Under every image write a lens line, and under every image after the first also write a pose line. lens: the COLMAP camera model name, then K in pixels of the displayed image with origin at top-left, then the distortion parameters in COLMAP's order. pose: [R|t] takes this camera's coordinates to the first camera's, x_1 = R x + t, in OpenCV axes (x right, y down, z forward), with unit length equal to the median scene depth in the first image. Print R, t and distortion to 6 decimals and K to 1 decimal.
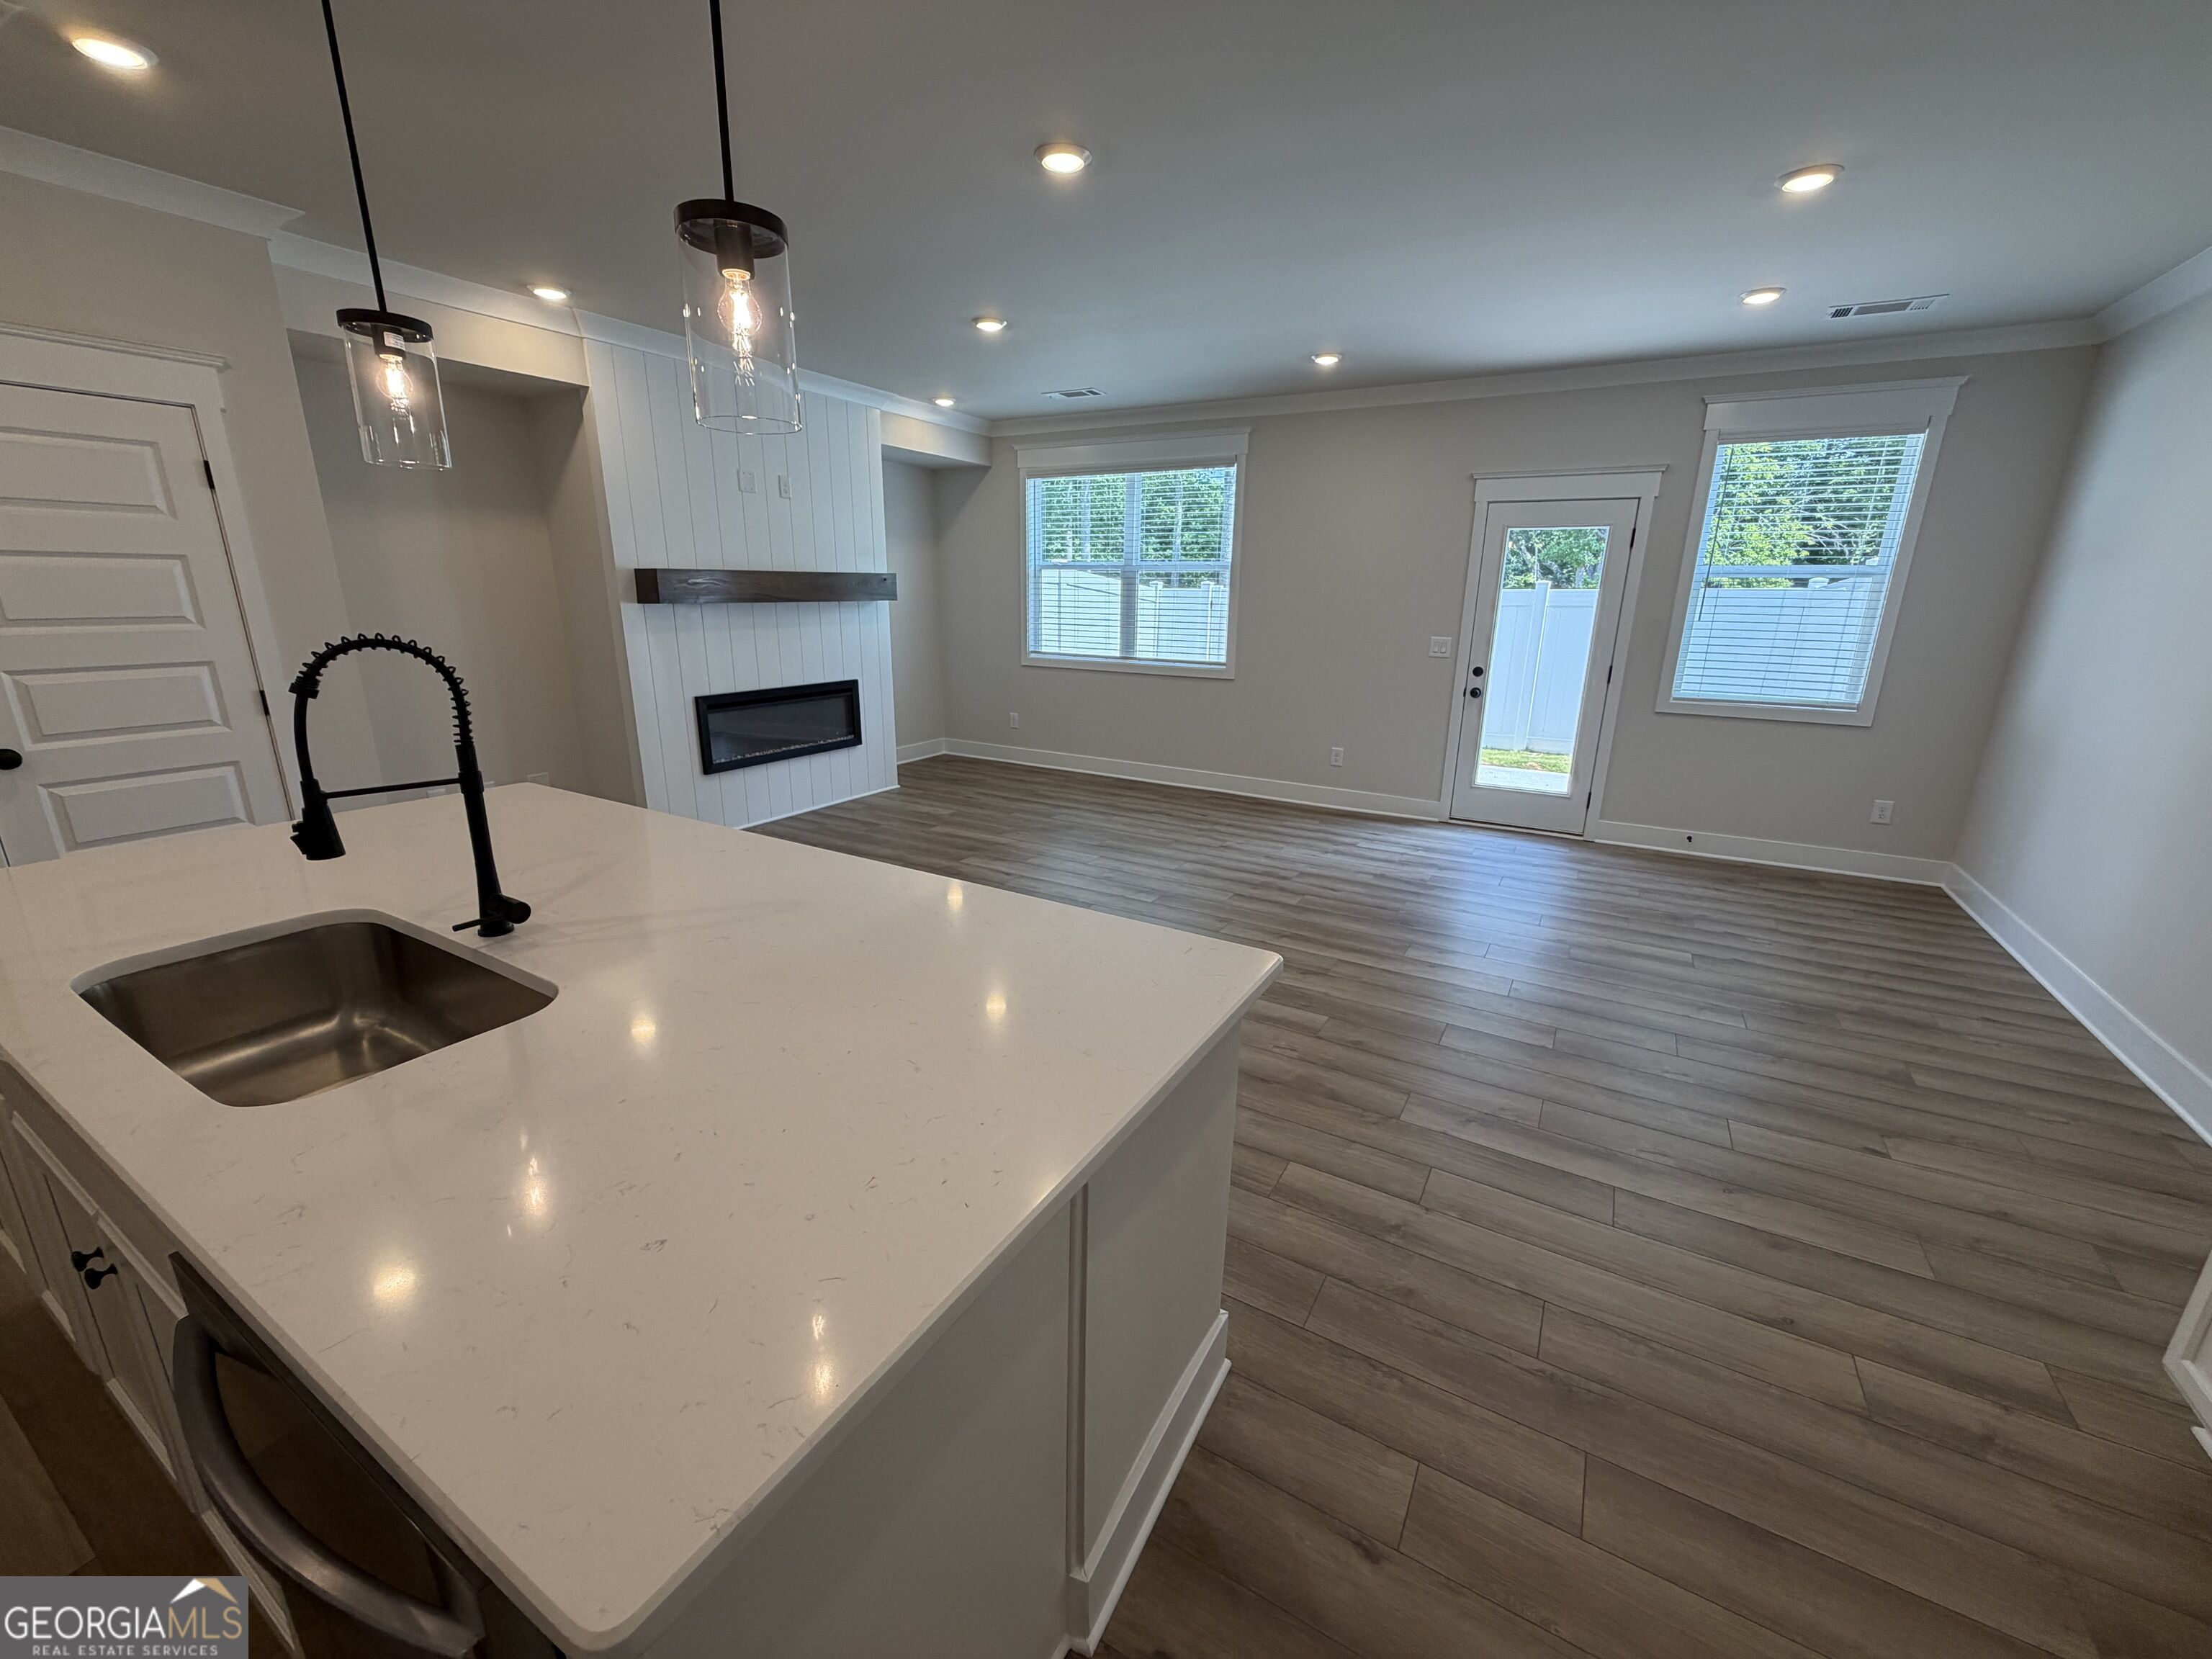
lens RADIAL K [[880.5, 0, 1100.7], [0, 880.5, 833.2], [0, 0, 1]] dist [-0.001375, 0.000180]
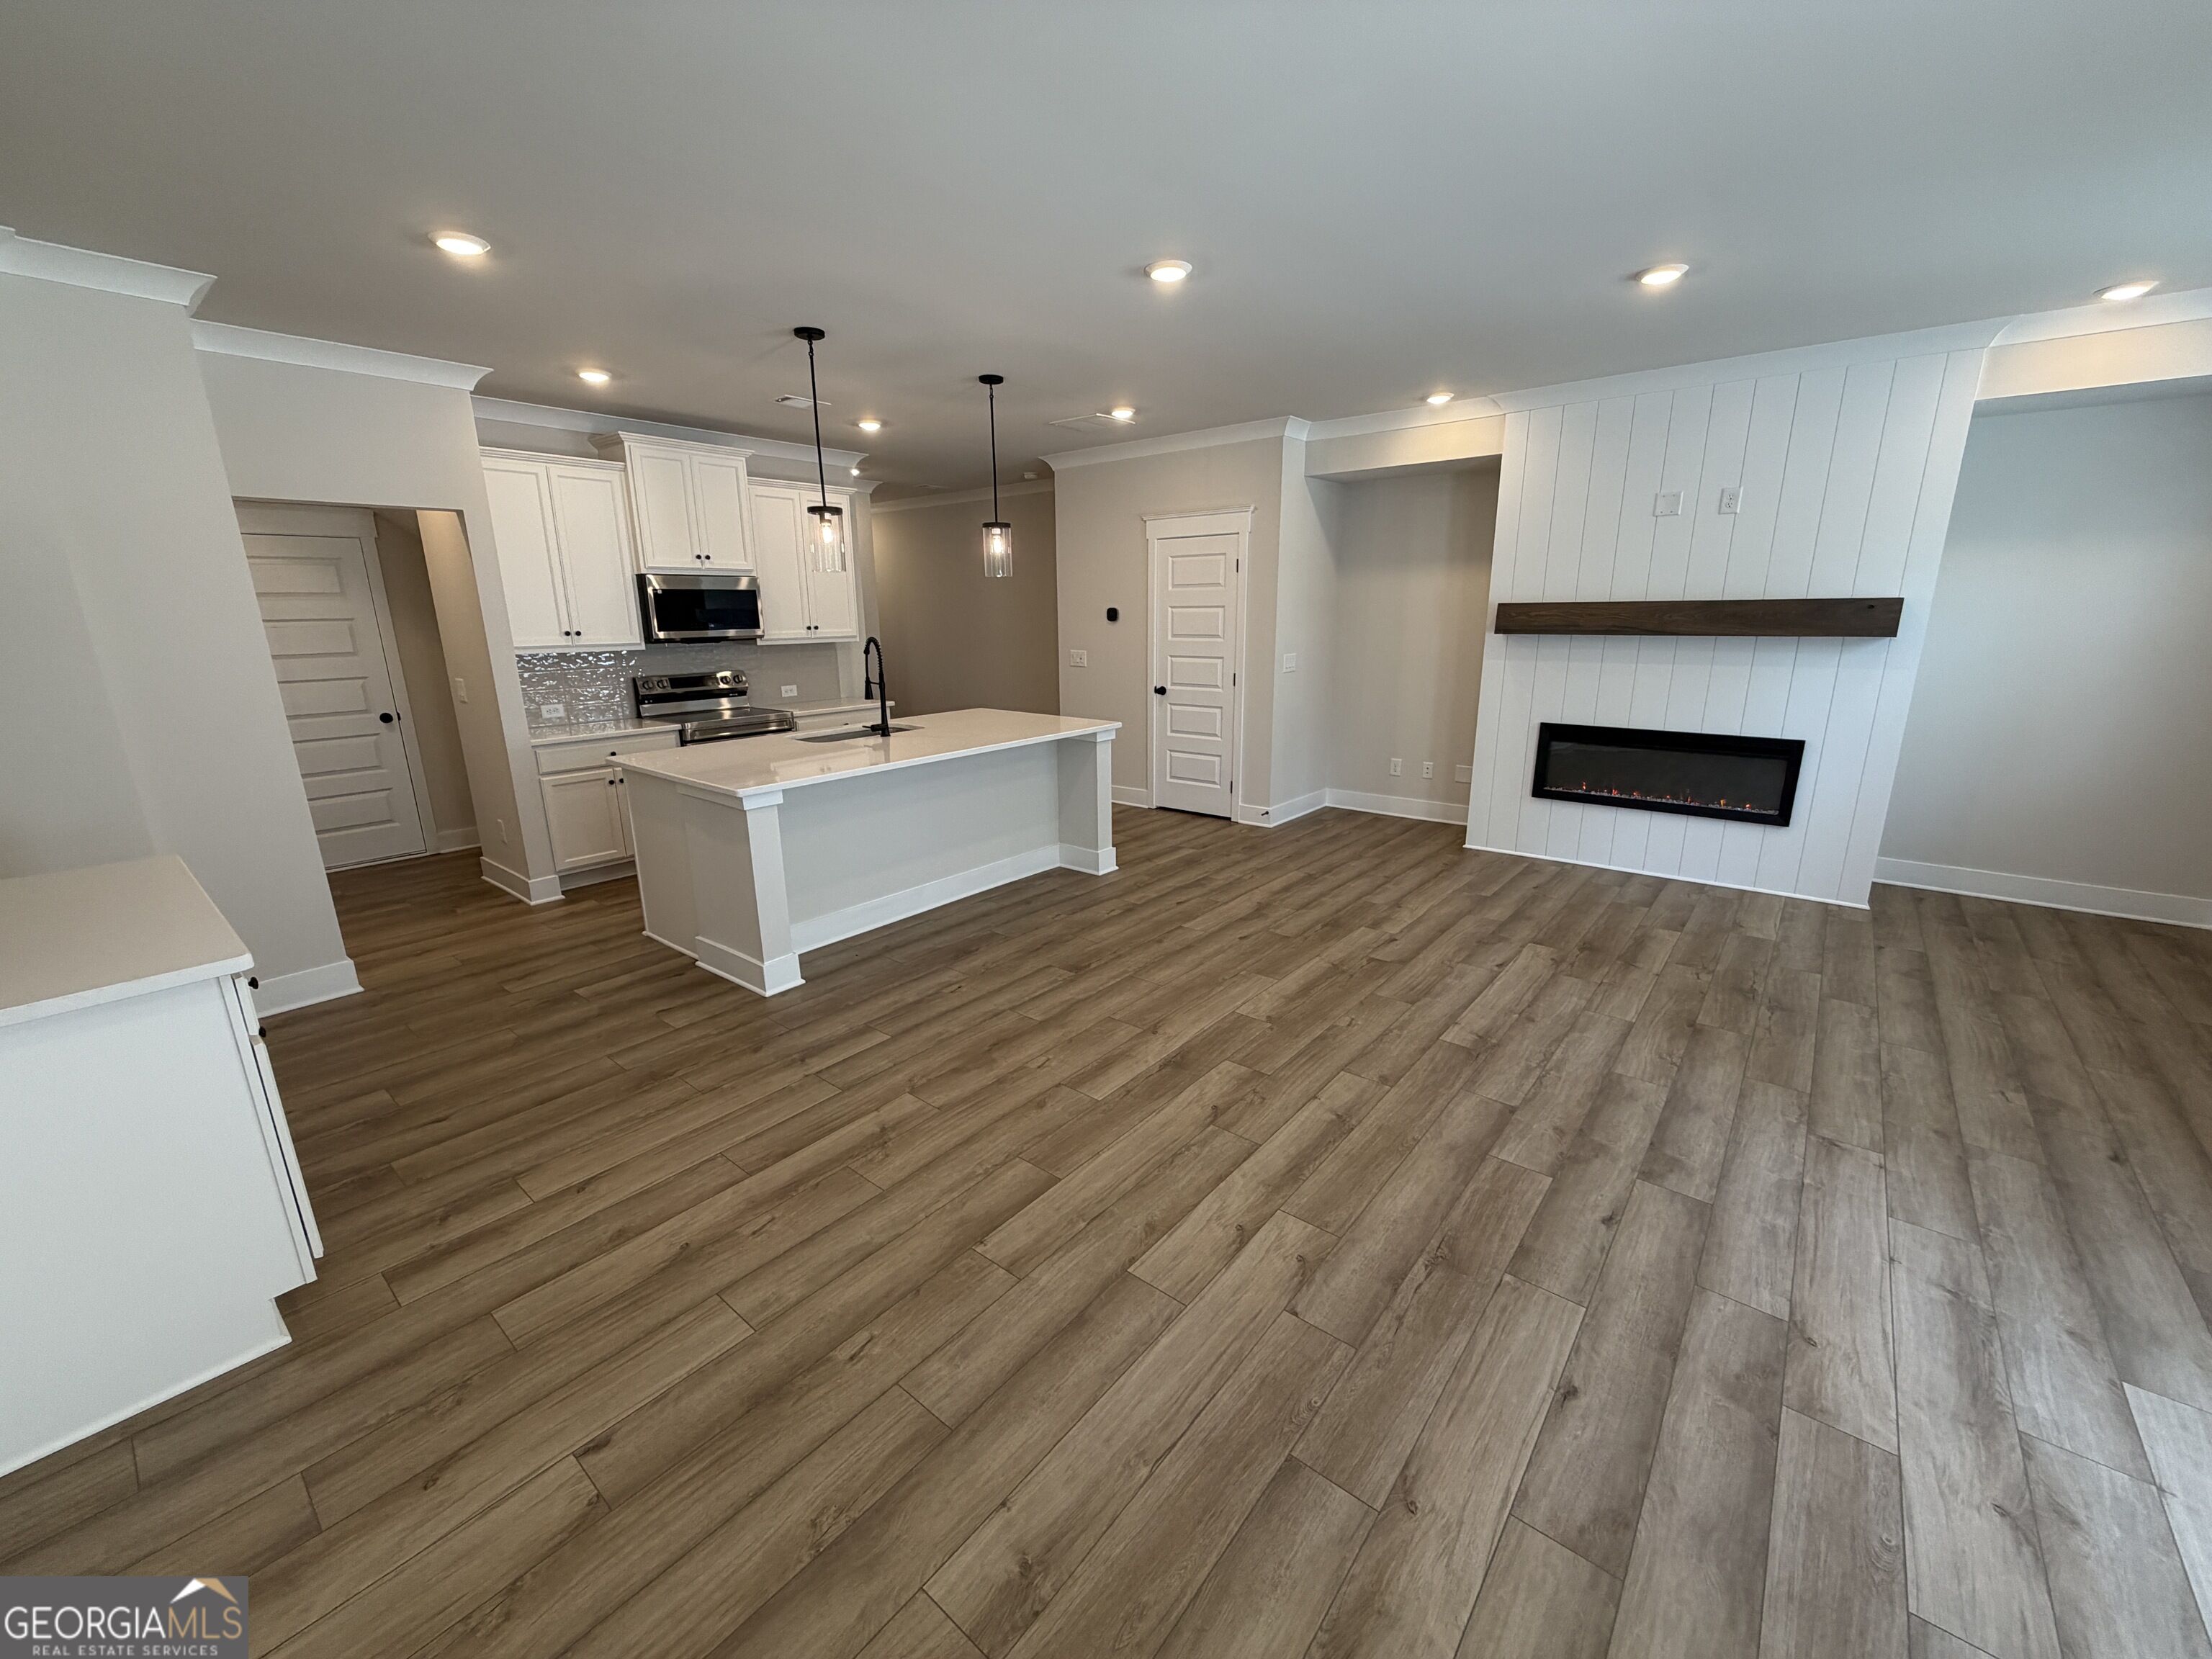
lens RADIAL K [[880.5, 0, 1100.7], [0, 880.5, 833.2], [0, 0, 1]] dist [-0.001375, 0.000180]
pose [[-0.164308, 0.232982, -0.958500, 1.361821], [-0.259122, 0.927385, 0.269838, -0.367802], [0.951766, 0.292705, -0.092006, 1.298587]]
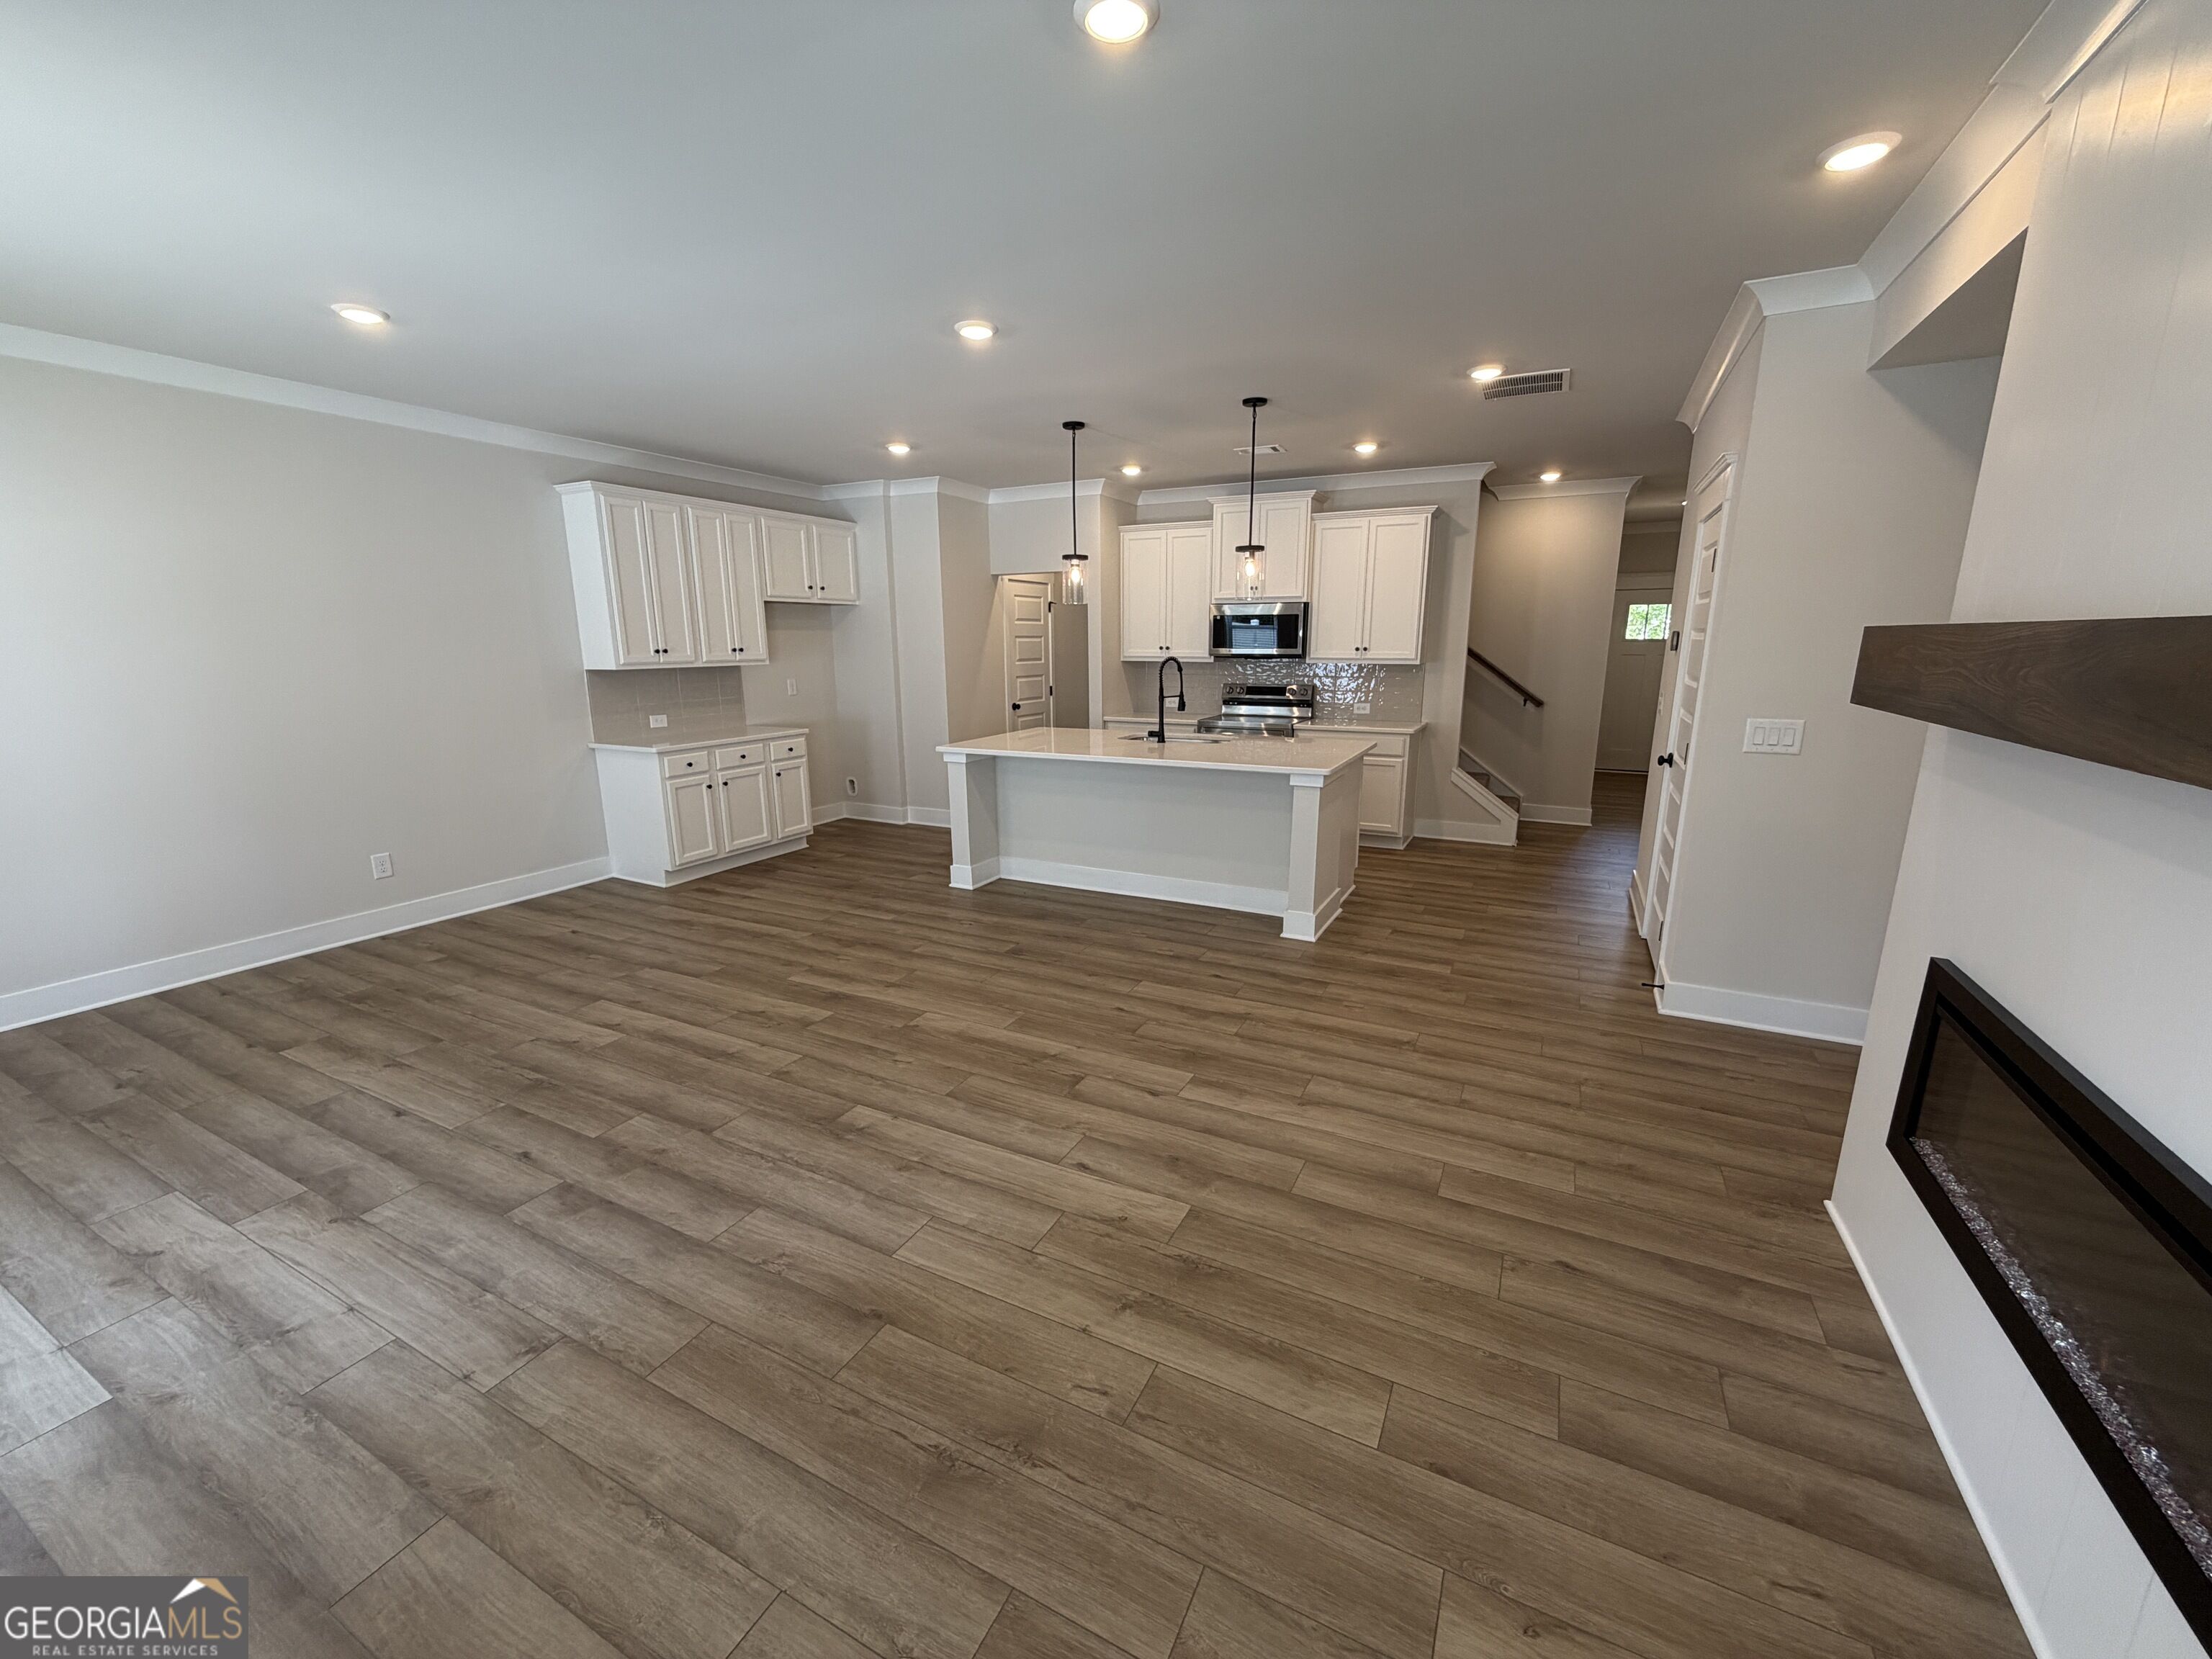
lens RADIAL K [[880.5, 0, 1100.7], [0, 880.5, 833.2], [0, 0, 1]] dist [-0.001375, 0.000180]
pose [[-0.998688, 0.001776, -0.051182, -0.166985], [-0.022738, 0.880118, 0.474210, -0.761205], [0.045888, 0.474751, -0.878923, 2.635565]]
